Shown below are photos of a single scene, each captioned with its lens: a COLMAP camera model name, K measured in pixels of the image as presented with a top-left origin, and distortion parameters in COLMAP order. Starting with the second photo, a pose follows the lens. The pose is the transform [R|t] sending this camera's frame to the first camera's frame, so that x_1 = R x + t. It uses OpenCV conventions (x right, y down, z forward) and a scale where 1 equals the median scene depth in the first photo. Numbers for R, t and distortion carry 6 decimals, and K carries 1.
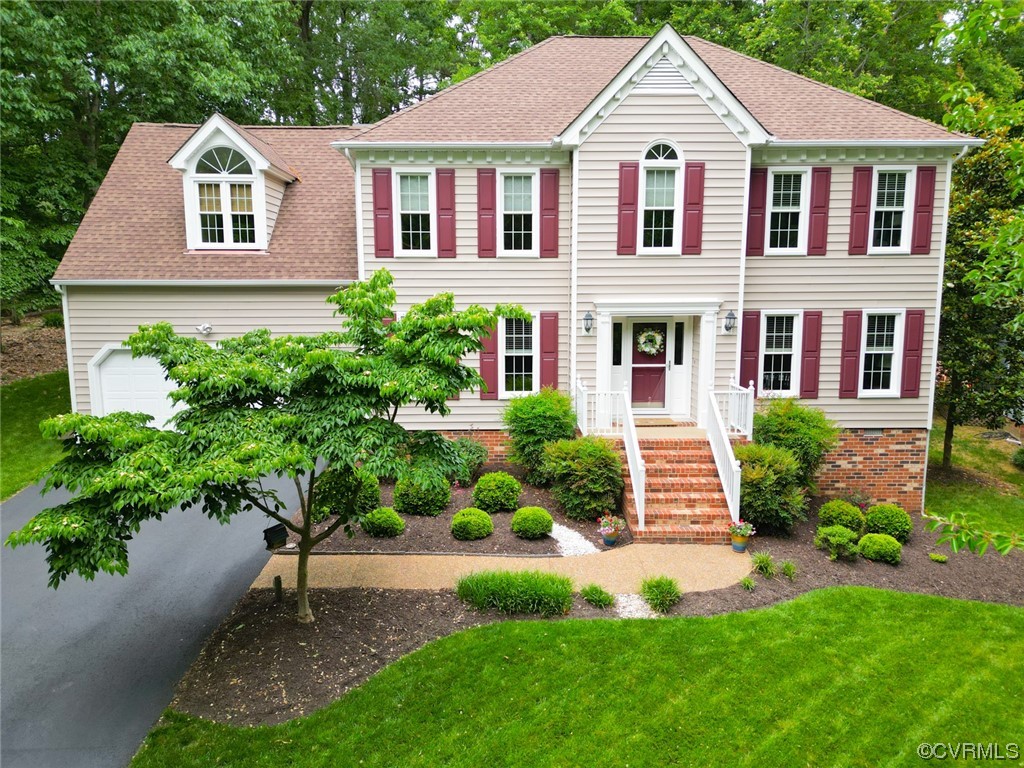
lens RADIAL K [[710.5, 0, 514.7], [0, 710.5, 383.0], [0, 0, 1]] dist [0.060209, -0.059998]
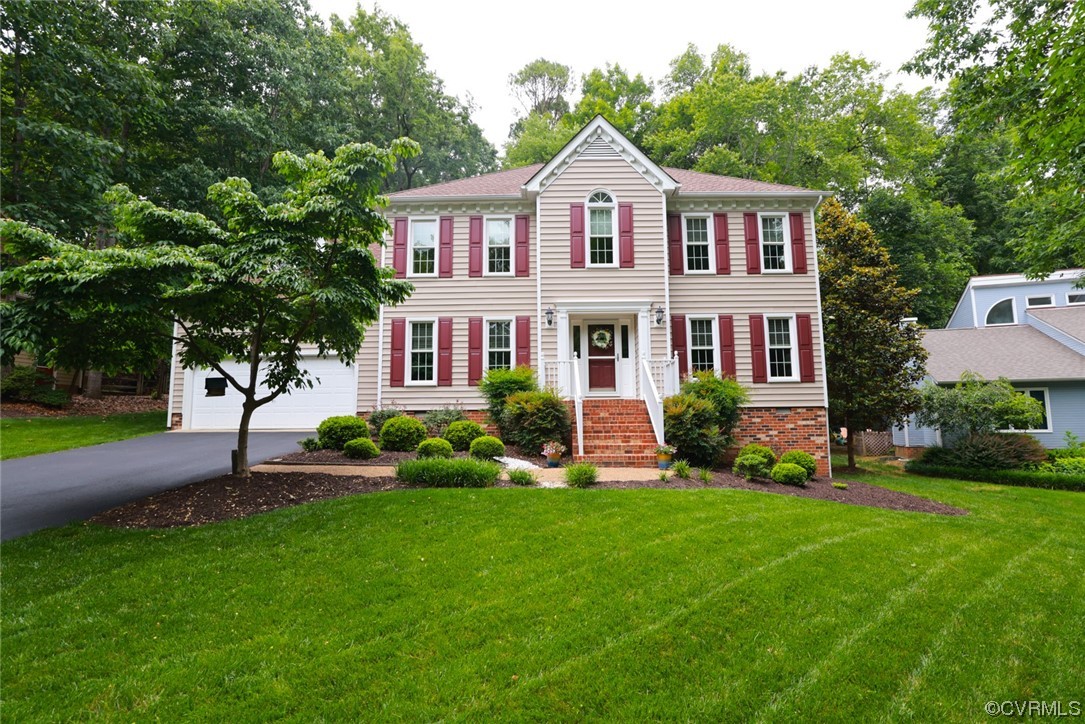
lens RADIAL K [[495.0, 0, 545.8], [0, 495.0, 366.2], [0, 0, 1]] dist [-0.034131, 0.006539]
pose [[0.999620, -0.009940, -0.025729, 0.115157], [0.003466, 0.970683, -0.240337, 0.208431], [0.027363, 0.240156, 0.970348, 0.149268]]
